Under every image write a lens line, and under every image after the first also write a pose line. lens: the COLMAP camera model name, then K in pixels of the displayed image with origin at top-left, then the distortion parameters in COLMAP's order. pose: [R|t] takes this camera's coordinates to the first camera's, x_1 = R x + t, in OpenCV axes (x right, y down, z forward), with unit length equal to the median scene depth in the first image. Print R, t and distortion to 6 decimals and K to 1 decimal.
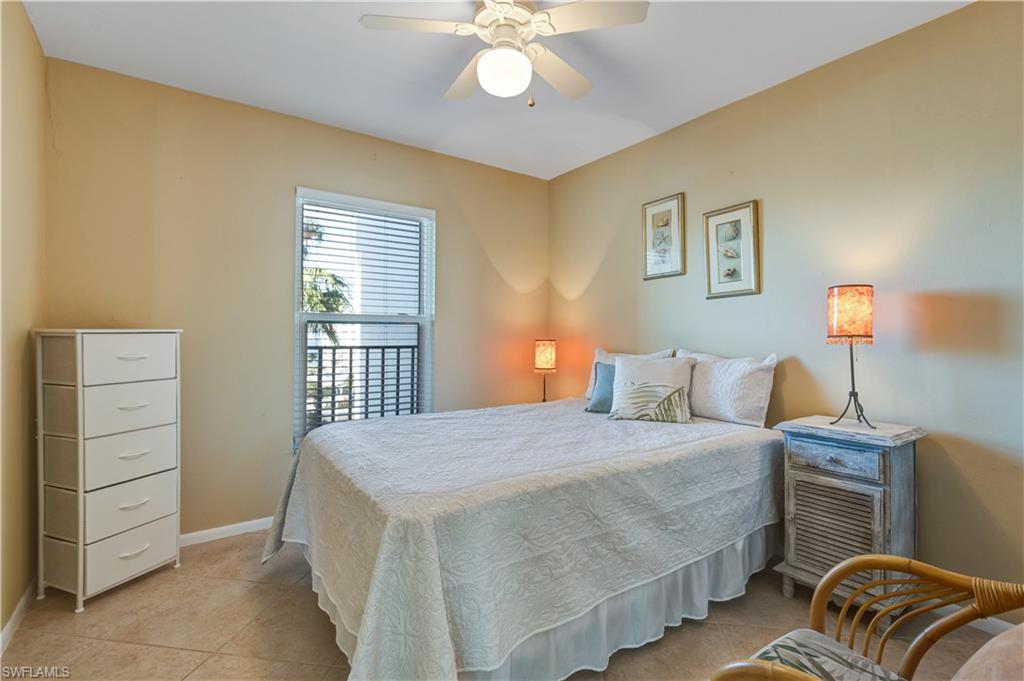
lens RADIAL K [[466.4, 0, 516.9], [0, 466.4, 341.5], [0, 0, 1]] dist [-0.000846, 0.000570]
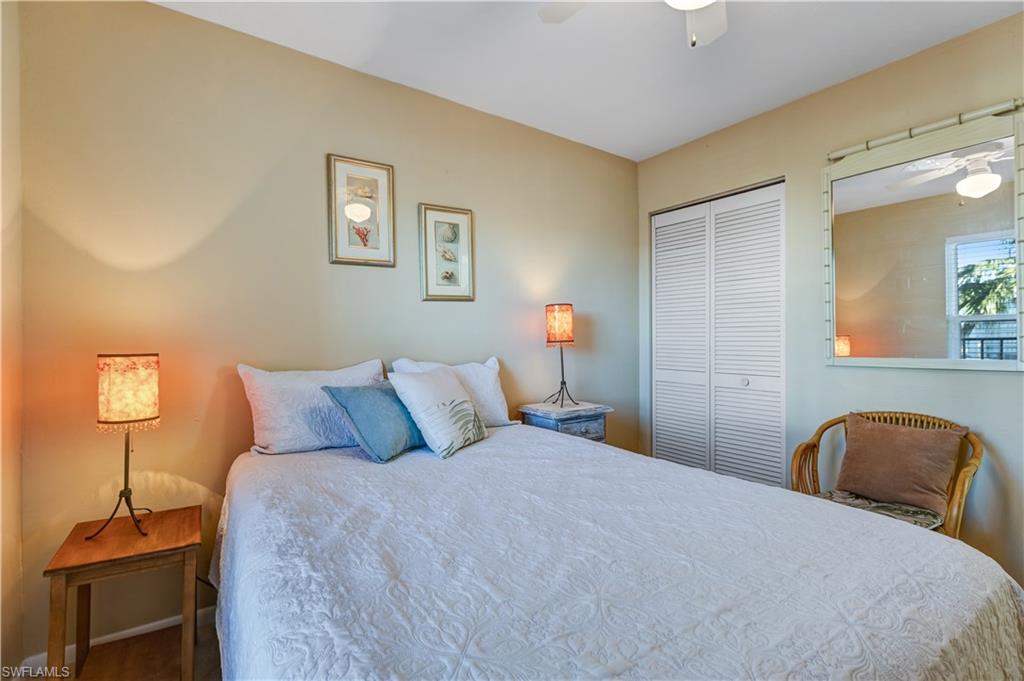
lens RADIAL K [[466.4, 0, 516.9], [0, 466.4, 341.5], [0, 0, 1]] dist [-0.000846, 0.000570]
pose [[0.004602, -0.015979, 0.999862, -0.503169], [0.012659, 0.999793, 0.015920, -0.026046], [-0.999909, 0.012584, 0.004803, 0.855890]]
